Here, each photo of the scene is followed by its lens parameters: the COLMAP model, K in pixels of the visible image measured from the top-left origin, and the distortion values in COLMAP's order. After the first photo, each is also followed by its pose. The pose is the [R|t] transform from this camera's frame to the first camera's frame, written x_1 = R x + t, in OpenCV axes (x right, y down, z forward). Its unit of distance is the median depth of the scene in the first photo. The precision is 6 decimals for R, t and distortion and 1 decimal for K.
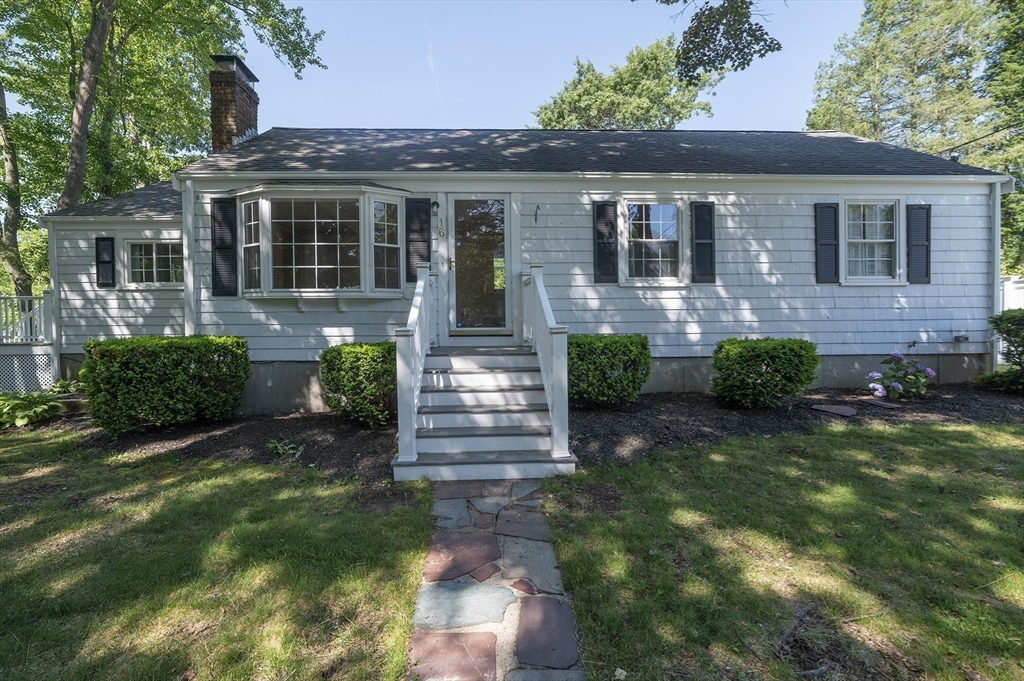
lens RADIAL K [[402.3, 0, 533.1], [0, 402.3, 327.5], [0, 0, 1]] dist [-0.009589, 0.000830]
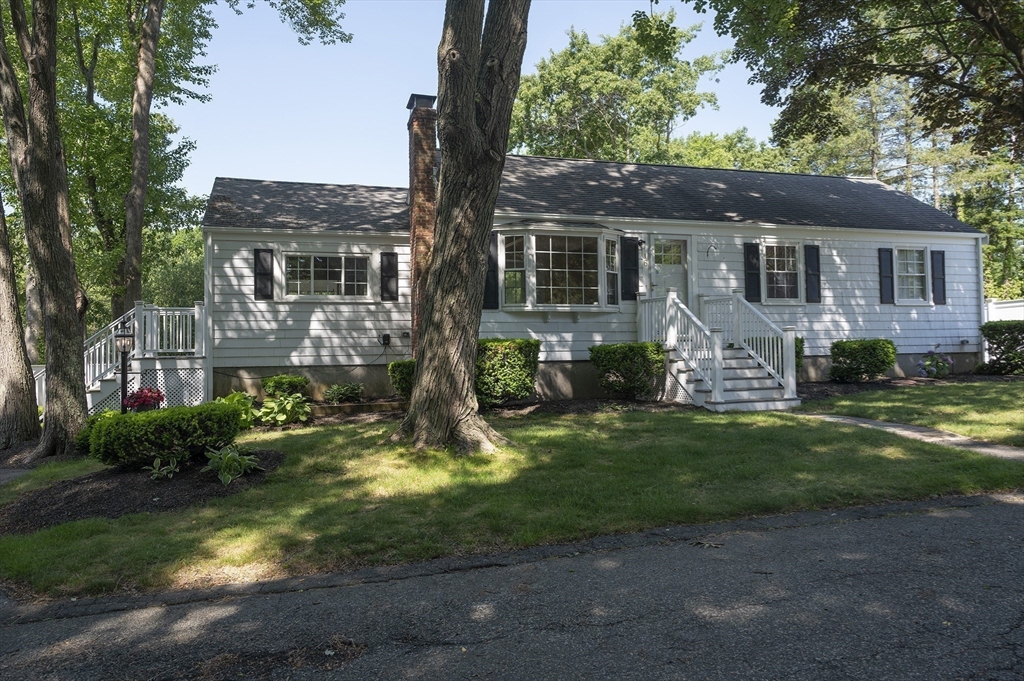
lens RADIAL K [[685.6, 0, 510.9], [0, 685.6, 339.4], [0, 0, 1]] dist [-0.008272, -0.005899]
pose [[0.970206, -0.002715, 0.242265, -1.166523], [0.013188, 0.999046, -0.041620, 0.102029], [-0.241921, 0.043575, 0.969317, -1.042319]]
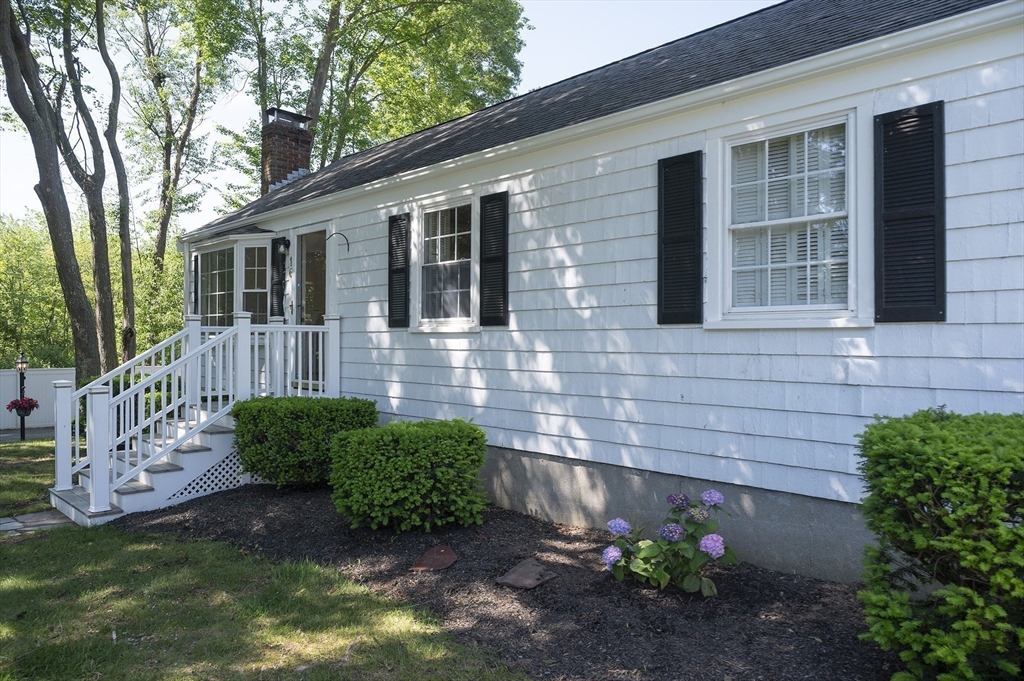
lens RADIAL K [[685.6, 0, 508.7], [0, 685.6, 338.4], [0, 0, 1]] dist [-0.008272, -0.005899]
pose [[0.680452, 0.008946, -0.732738, 1.194263], [-0.018417, 0.999818, -0.004896, -0.085928], [0.732561, 0.016826, 0.680493, 0.303698]]
